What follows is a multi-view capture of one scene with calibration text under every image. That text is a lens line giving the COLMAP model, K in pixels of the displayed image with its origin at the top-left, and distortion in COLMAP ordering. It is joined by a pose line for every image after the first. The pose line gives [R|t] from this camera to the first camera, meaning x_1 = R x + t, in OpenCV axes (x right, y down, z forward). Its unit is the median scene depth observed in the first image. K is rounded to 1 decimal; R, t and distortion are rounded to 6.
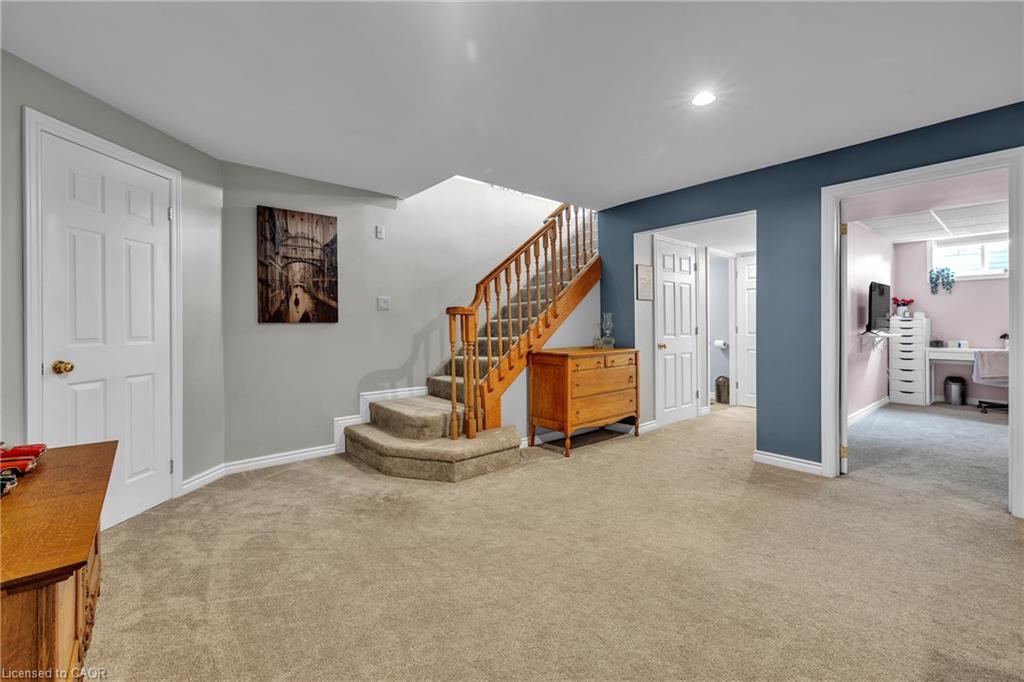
lens RADIAL K [[435.6, 0, 516.8], [0, 435.6, 320.8], [0, 0, 1]] dist [-0.001642, -0.000051]
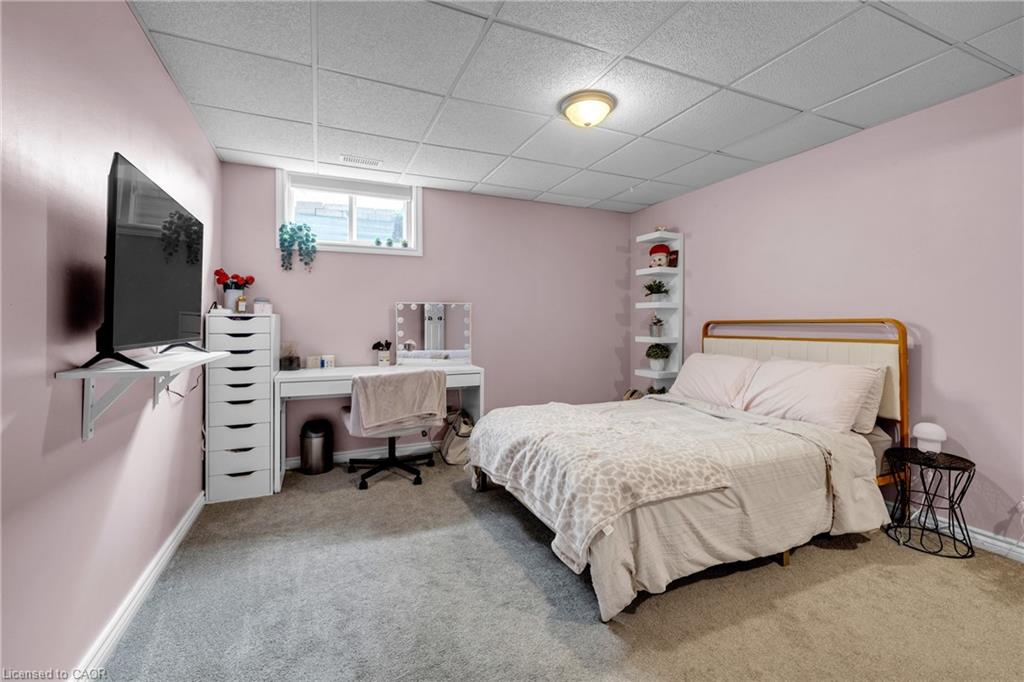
lens RADIAL K [[435.6, 0, 507.7], [0, 435.6, 321.0], [0, 0, 1]] dist [-0.001642, -0.000051]
pose [[0.290244, 0.010661, 0.956893, 0.532446], [-0.001642, 0.999942, -0.010643, 0.006187], [-0.956951, 0.001517, 0.290245, 0.590910]]
